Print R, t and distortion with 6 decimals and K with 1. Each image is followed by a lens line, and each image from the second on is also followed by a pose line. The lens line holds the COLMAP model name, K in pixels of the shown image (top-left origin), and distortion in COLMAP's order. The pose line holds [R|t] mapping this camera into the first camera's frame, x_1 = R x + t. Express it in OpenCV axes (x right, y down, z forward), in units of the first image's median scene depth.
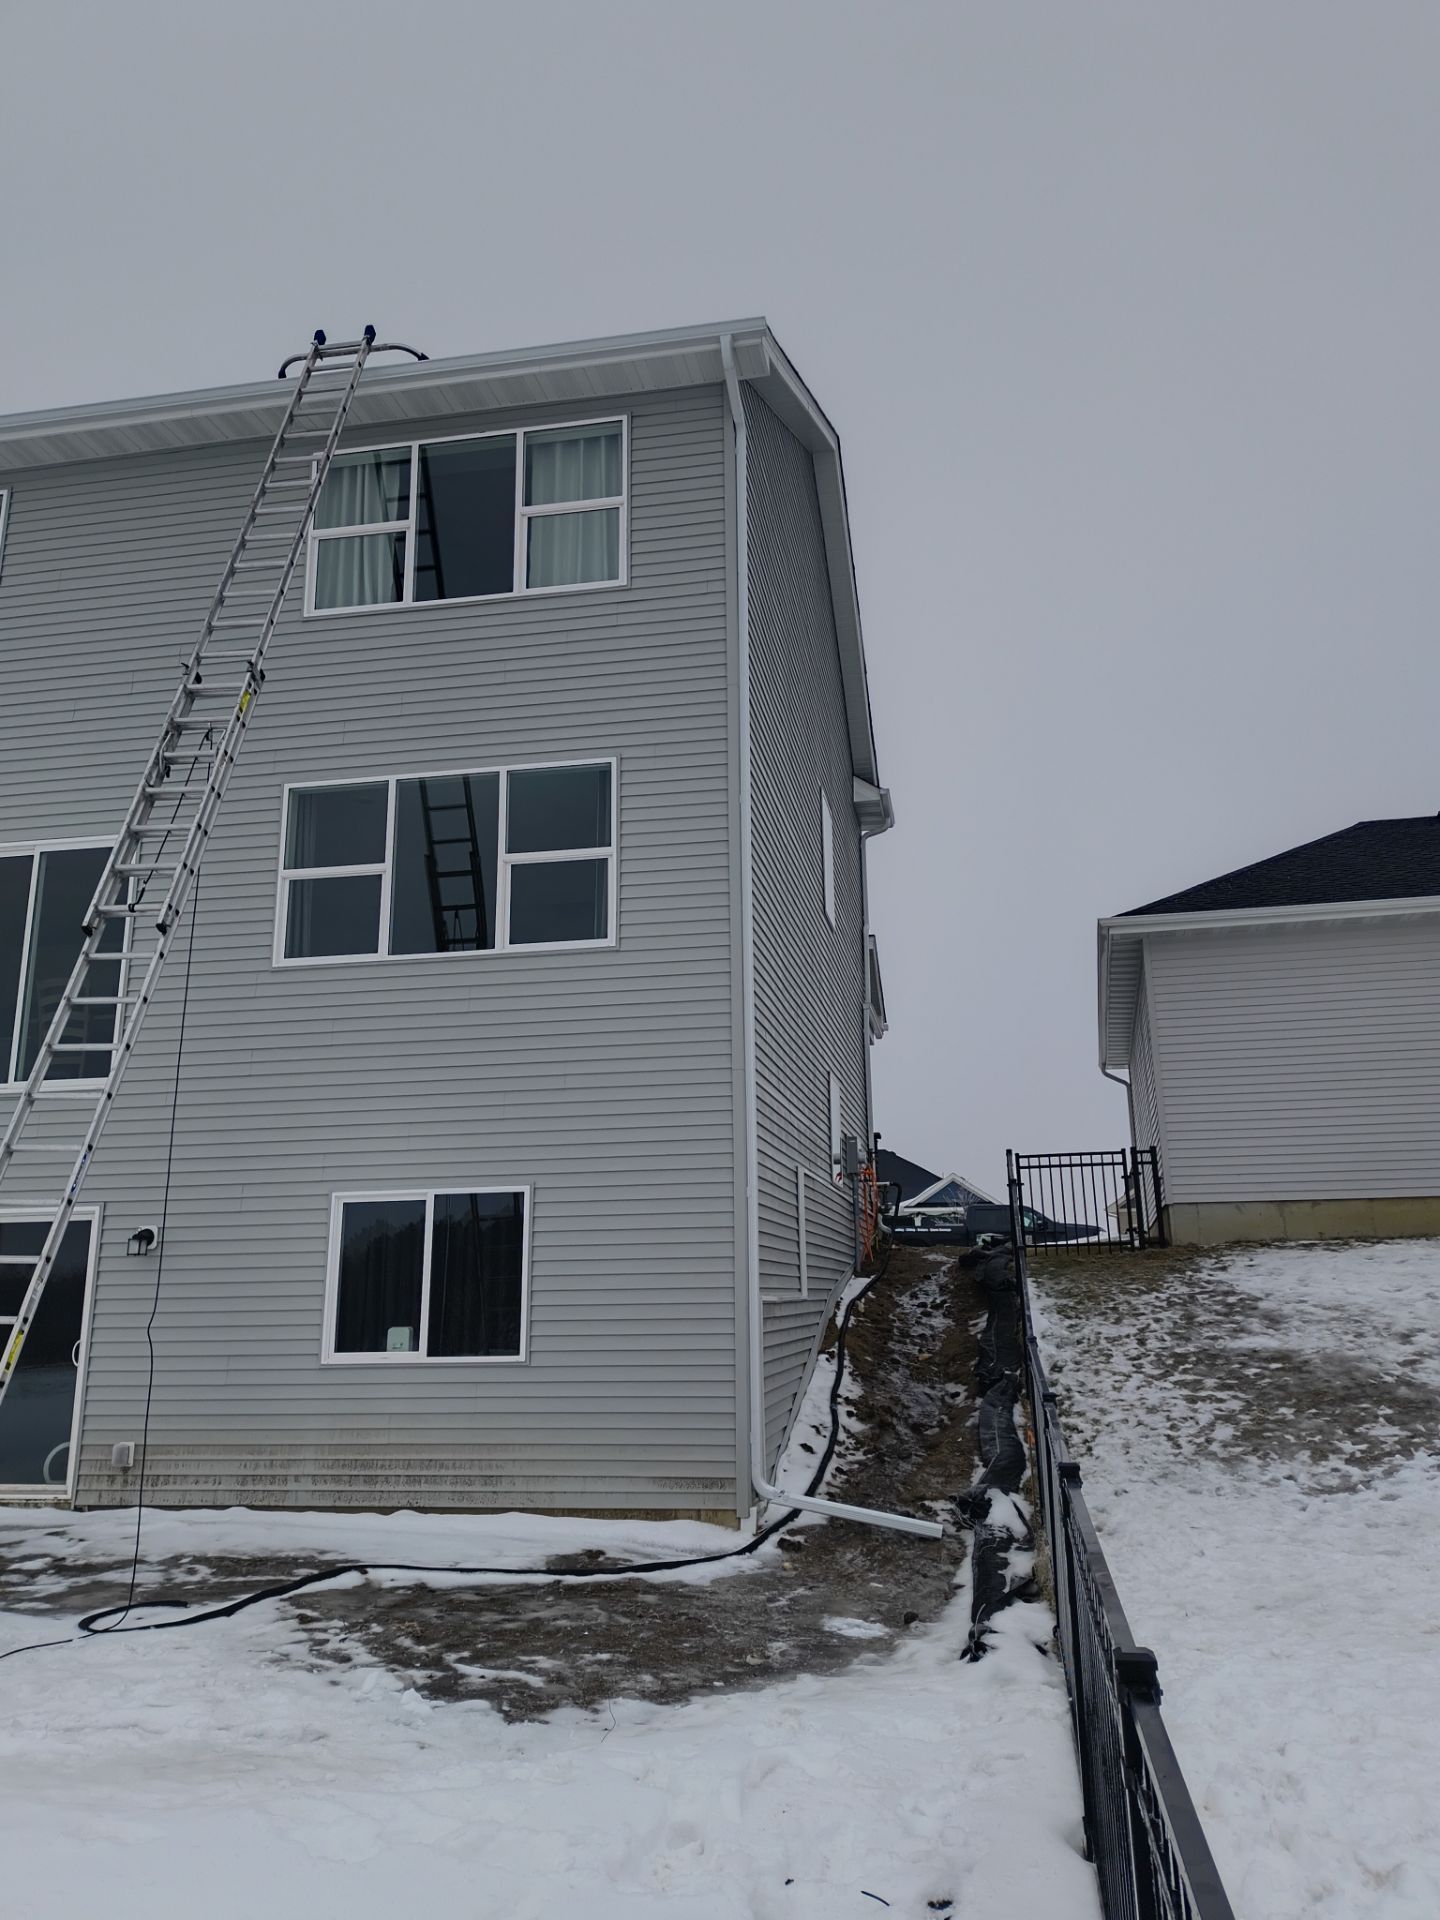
lens RADIAL K [[1439.8, 0, 720.0], [0, 1439.8, 960.0], [0, 0, 1]] dist [0.091623, -0.161171]
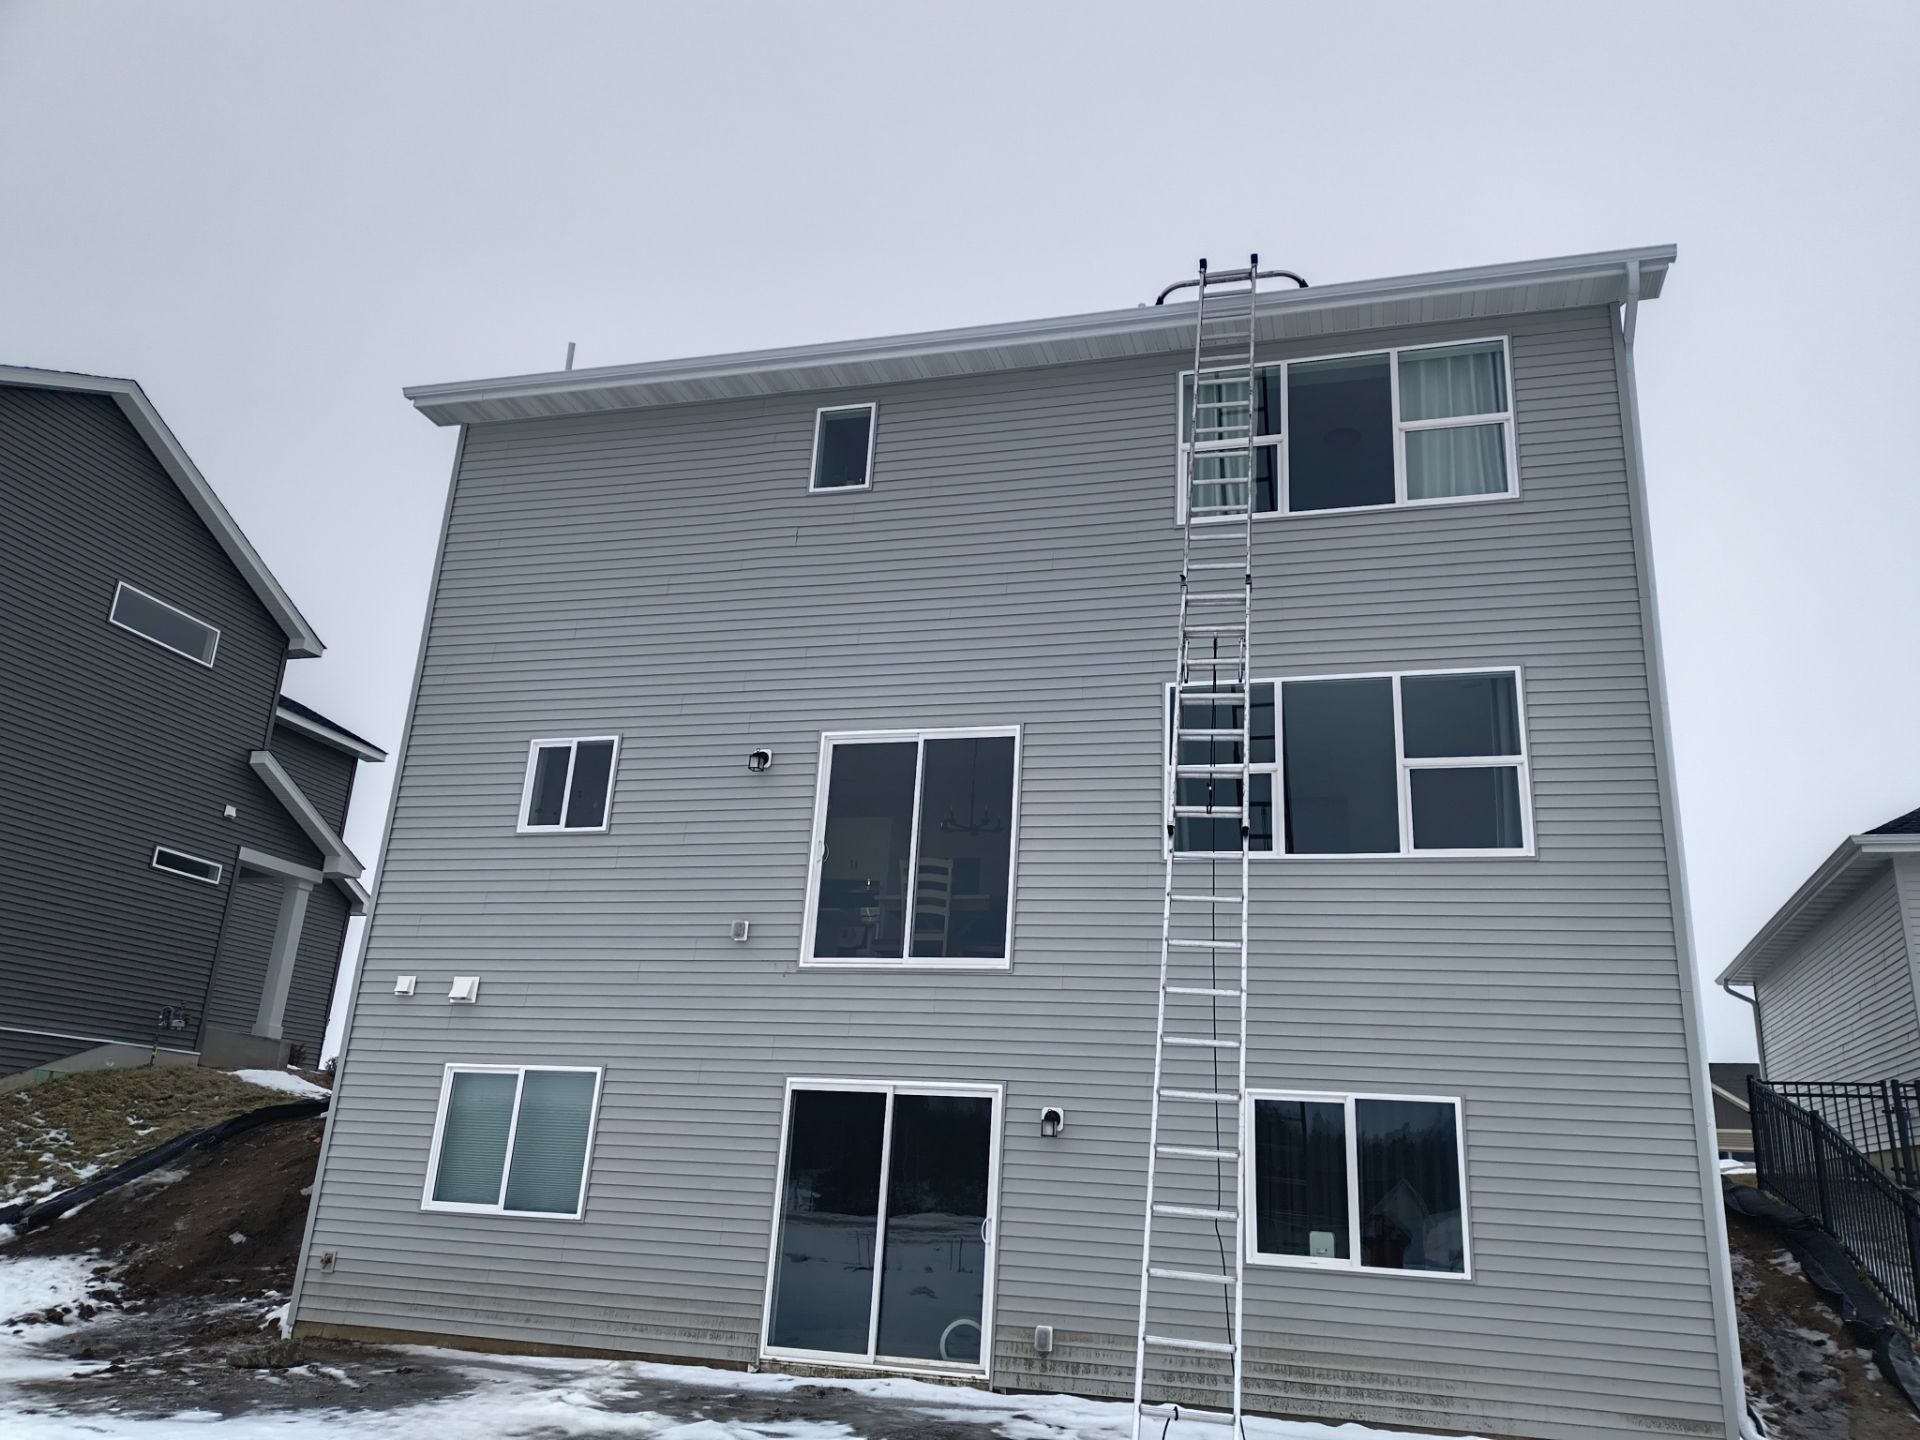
lens RADIAL K [[1439.8, 0, 960.0], [0, 1439.8, 720.0], [0, 0, 1]] dist [0.091623, -0.161171]
pose [[0.992496, 0.033375, -0.117635, -0.336126], [-0.042808, 0.995987, -0.078591, -0.007062], [0.114540, 0.083037, 0.989942, -0.042775]]
